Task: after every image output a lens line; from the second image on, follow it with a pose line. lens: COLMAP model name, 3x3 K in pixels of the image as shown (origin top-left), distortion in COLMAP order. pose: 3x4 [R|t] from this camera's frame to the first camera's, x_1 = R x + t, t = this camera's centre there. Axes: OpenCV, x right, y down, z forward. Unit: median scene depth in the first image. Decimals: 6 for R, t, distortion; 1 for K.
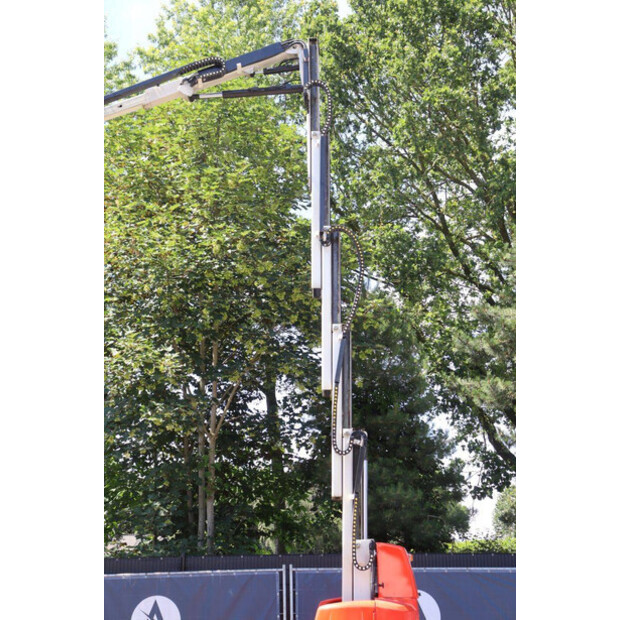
lens RADIAL K [[1067.2, 0, 310.0], [0, 1067.2, 310.0], [0, 0, 1]] dist [0.199280, 0.000381]
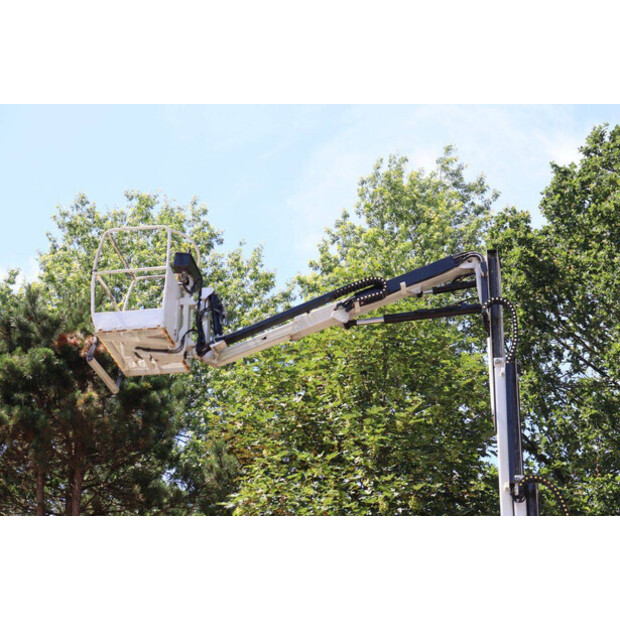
lens RADIAL K [[1270.4, 0, 310.0], [0, 1270.4, 310.0], [0, 0, 1]] dist [0.316866, 0.149780]
pose [[0.987528, -0.041017, -0.152008, 0.009516], [0.008346, 0.977749, -0.209611, -0.000515], [0.157224, 0.205728, 0.965897, 0.027902]]
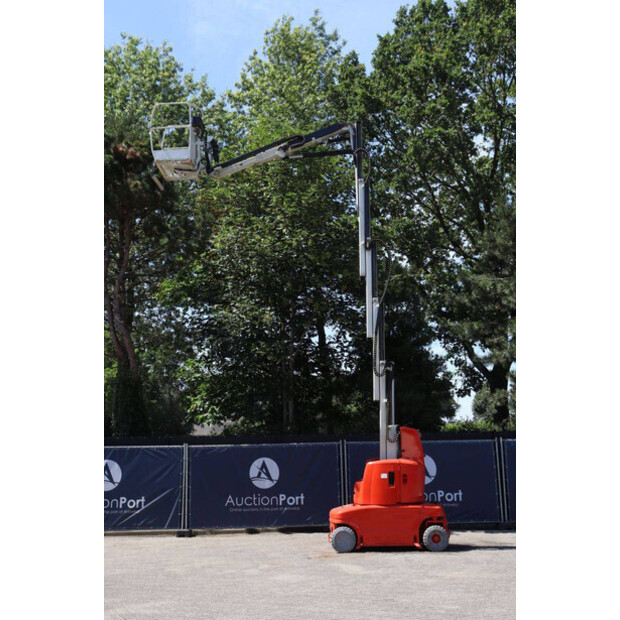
lens RADIAL K [[808.7, 0, 310.7], [0, 808.7, 302.3], [0, 0, 1]] dist [0.020760, 0.004578]
pose [[0.999474, -0.008884, -0.031182, -0.025871], [0.010820, 0.997989, 0.062459, -0.042535], [0.030564, -0.062763, 0.997560, -0.184132]]
